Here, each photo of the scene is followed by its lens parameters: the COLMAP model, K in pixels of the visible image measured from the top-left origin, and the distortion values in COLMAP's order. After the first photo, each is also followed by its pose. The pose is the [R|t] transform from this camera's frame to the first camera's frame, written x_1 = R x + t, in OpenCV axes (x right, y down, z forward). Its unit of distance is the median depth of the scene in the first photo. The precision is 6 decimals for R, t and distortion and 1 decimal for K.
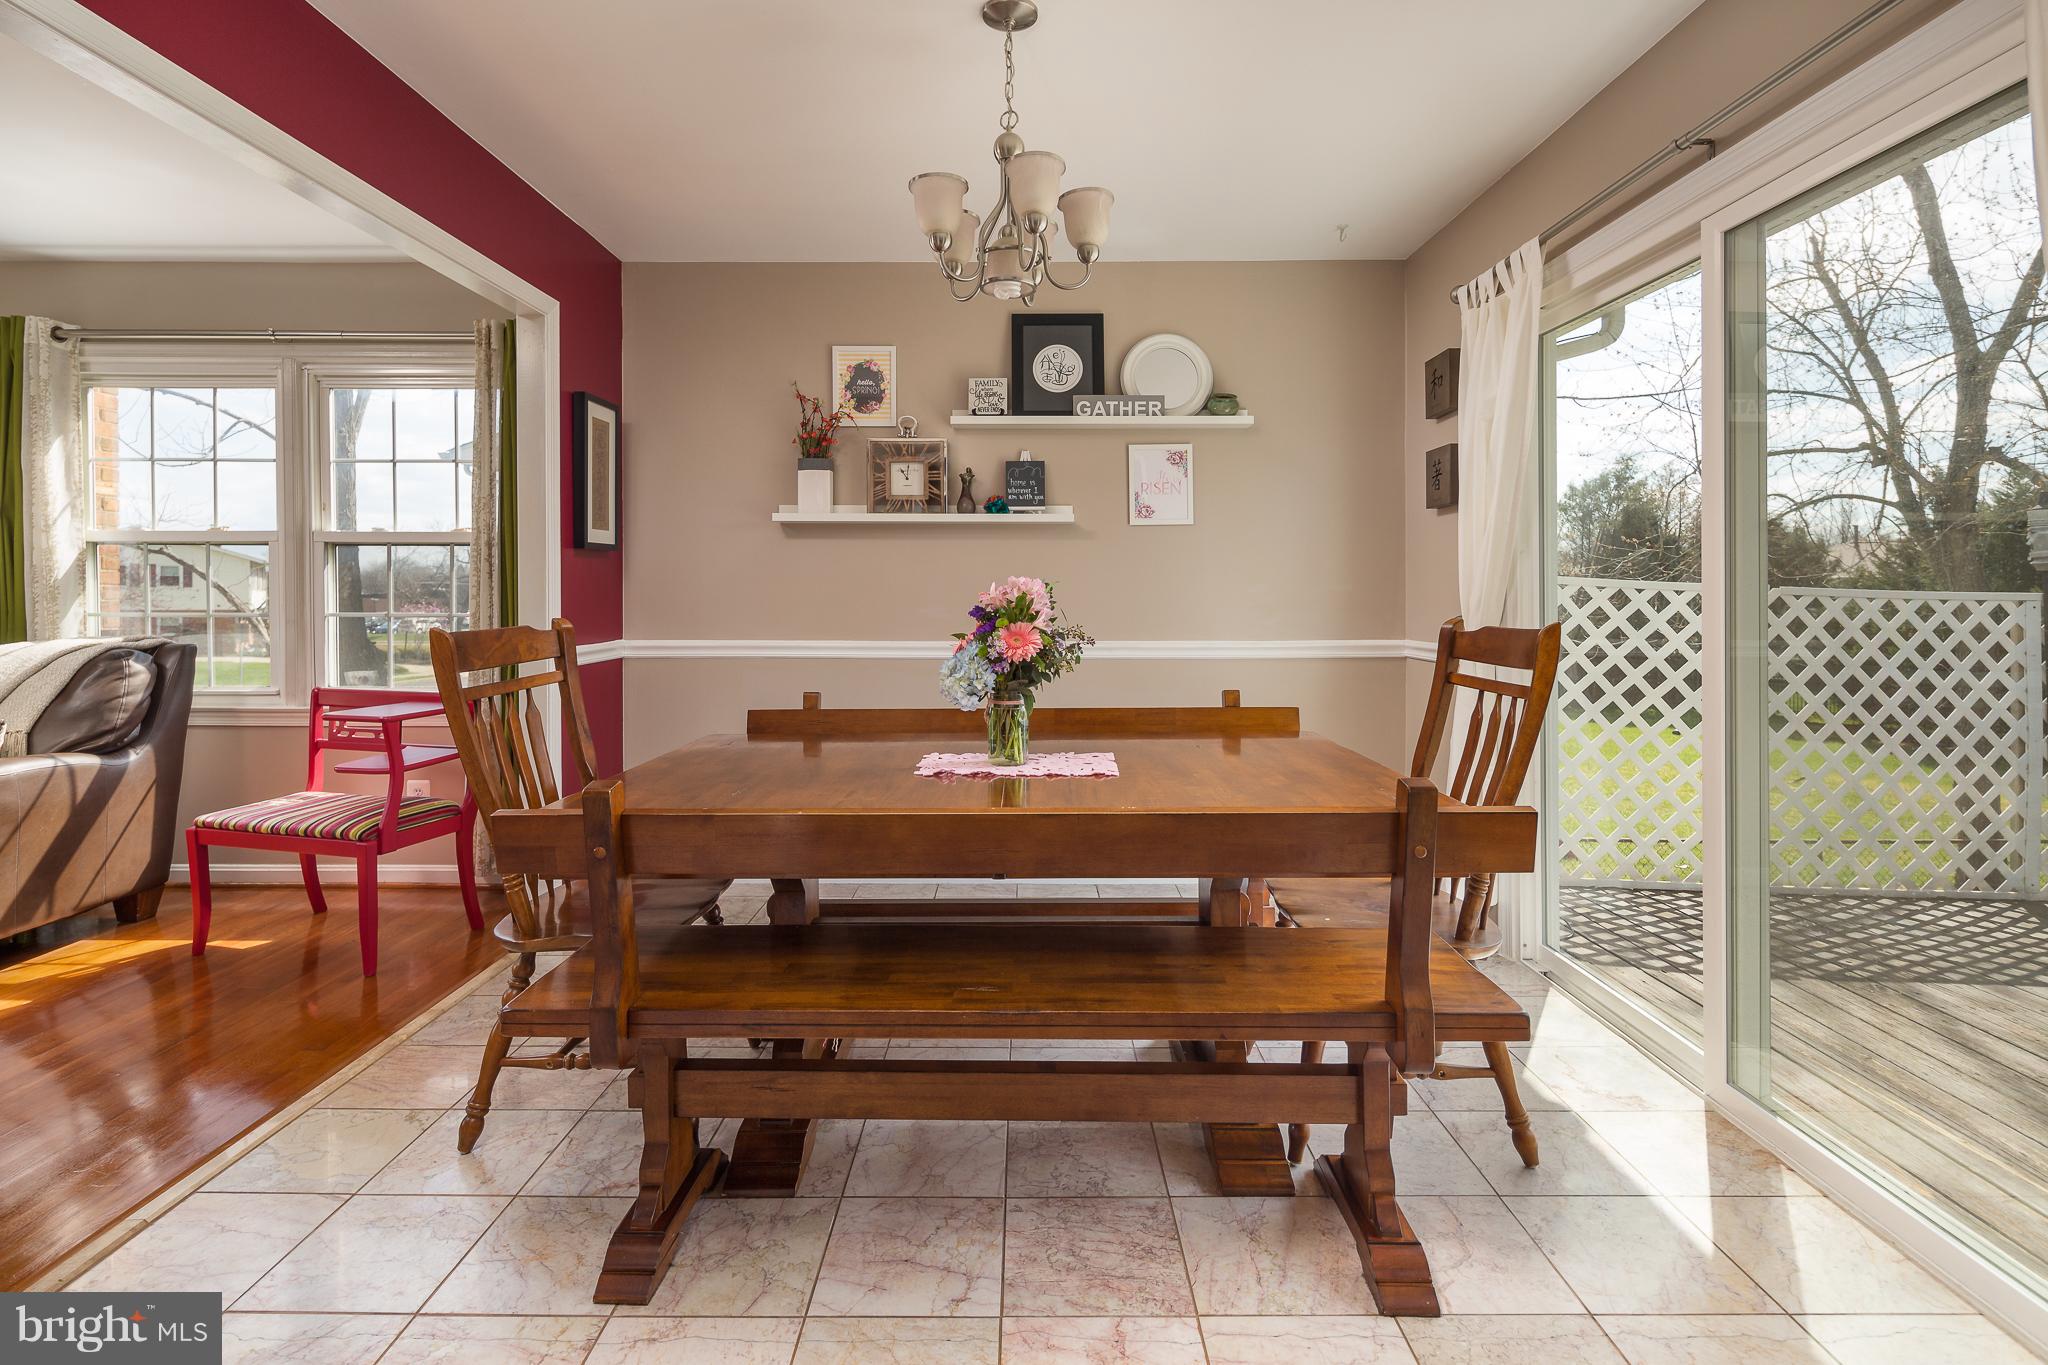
lens RADIAL K [[1012.0, 0, 1005.1], [0, 1012.0, 597.1], [0, 0, 1]] dist [-0.001694, -0.000607]
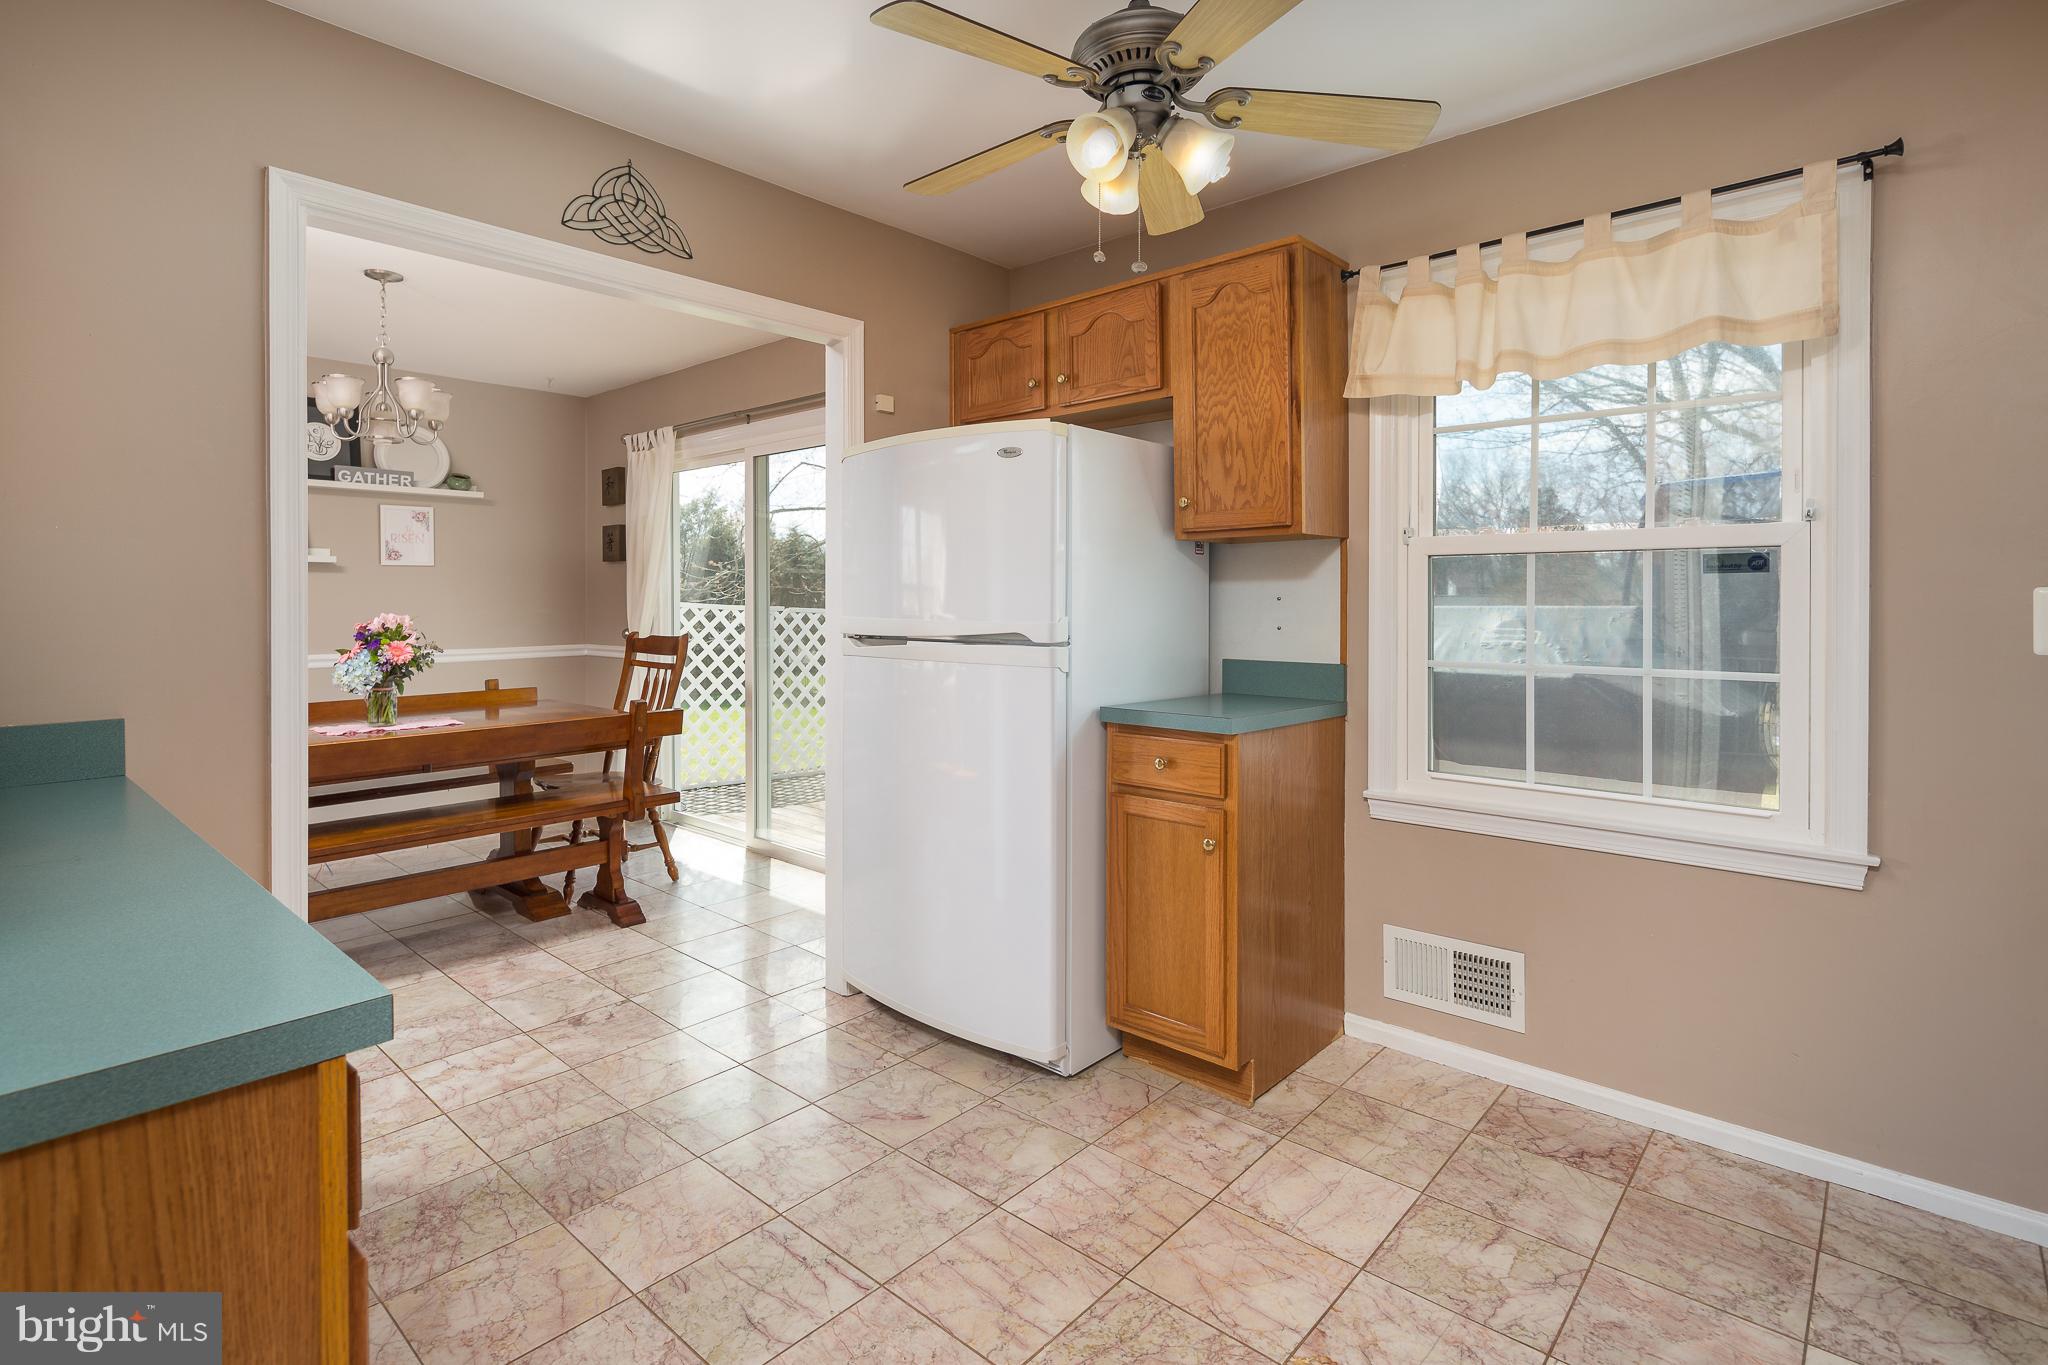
lens RADIAL K [[989.4, 0, 1002.9], [0, 989.4, 589.3], [0, 0, 1]] dist [0.010476, -0.000746]
pose [[0.670155, 0.006440, 0.742193, -0.380125], [0.003438, 0.999925, -0.011781, -0.027021], [-0.742213, 0.010446, 0.670082, -0.612738]]
